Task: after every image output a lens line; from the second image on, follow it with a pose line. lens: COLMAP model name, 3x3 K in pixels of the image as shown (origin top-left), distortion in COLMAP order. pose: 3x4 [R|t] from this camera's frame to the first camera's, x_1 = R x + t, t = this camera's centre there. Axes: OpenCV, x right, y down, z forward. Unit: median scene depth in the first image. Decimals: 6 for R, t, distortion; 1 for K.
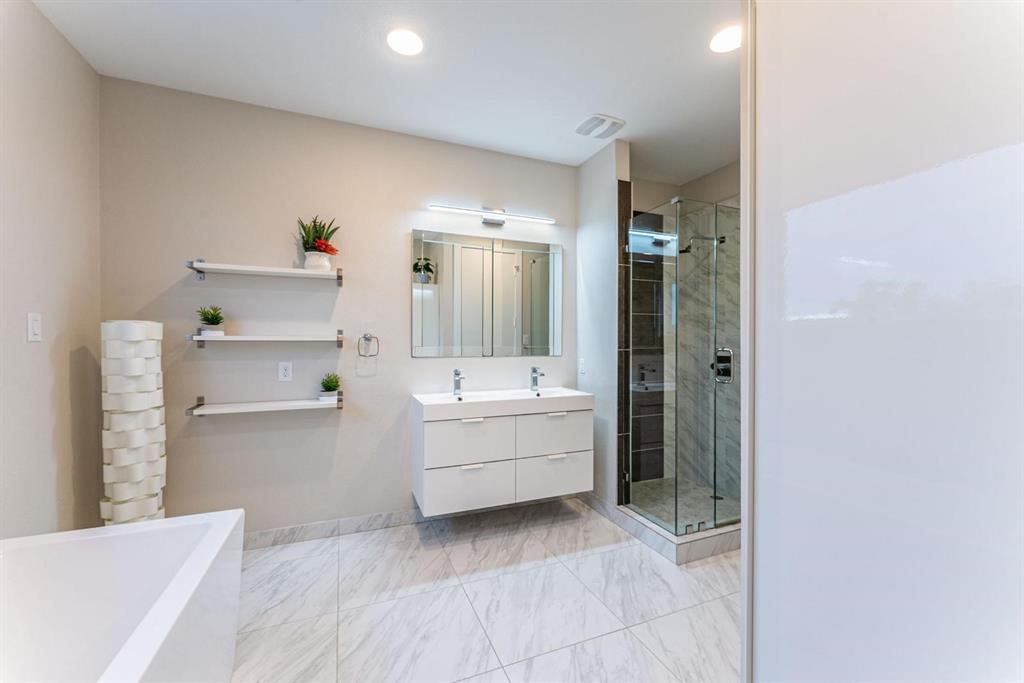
lens RADIAL K [[411.4, 0, 513.4], [0, 411.4, 344.9], [0, 0, 1]] dist [0.000565, -0.000287]
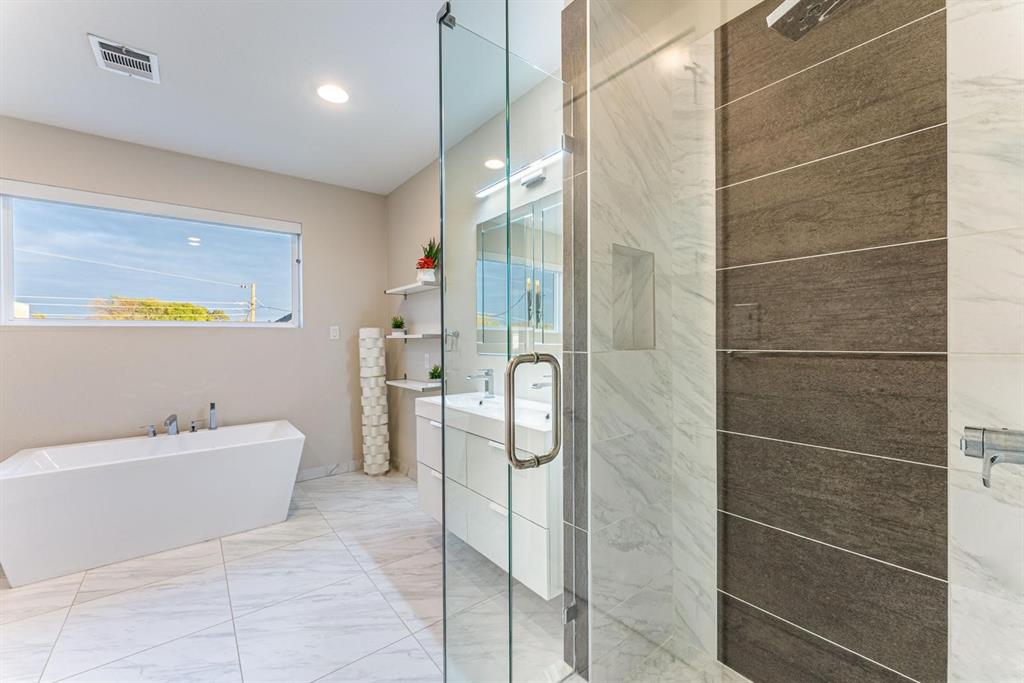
lens RADIAL K [[411.4, 0, 513.4], [0, 411.4, 344.9], [0, 0, 1]] dist [0.000565, -0.000287]
pose [[0.273602, 0.010354, -0.961787, 0.874504], [-0.000531, 0.999944, 0.010614, -0.002342], [0.961843, -0.002393, 0.273592, 0.973578]]
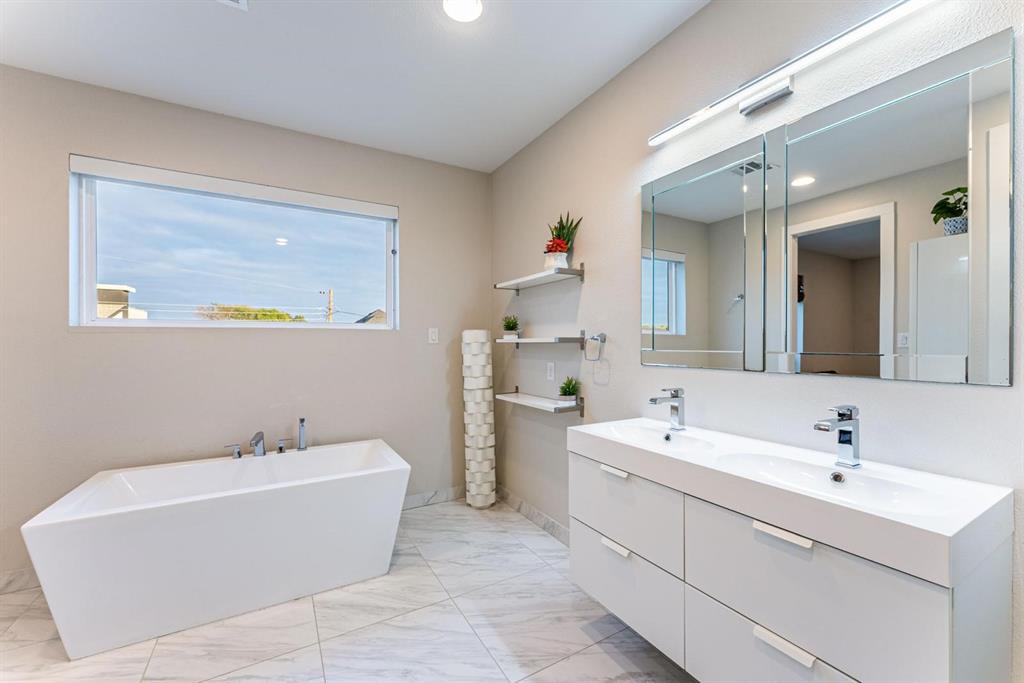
lens RADIAL K [[410.2, 0, 514.5], [0, 410.2, 346.1], [0, 0, 1]] dist [-0.005196, 0.000411]
pose [[0.139586, 0.004291, -0.990201, 0.515459], [-0.005657, 0.999978, 0.003536, -0.004116], [0.990194, 0.005108, 0.139607, 0.817929]]
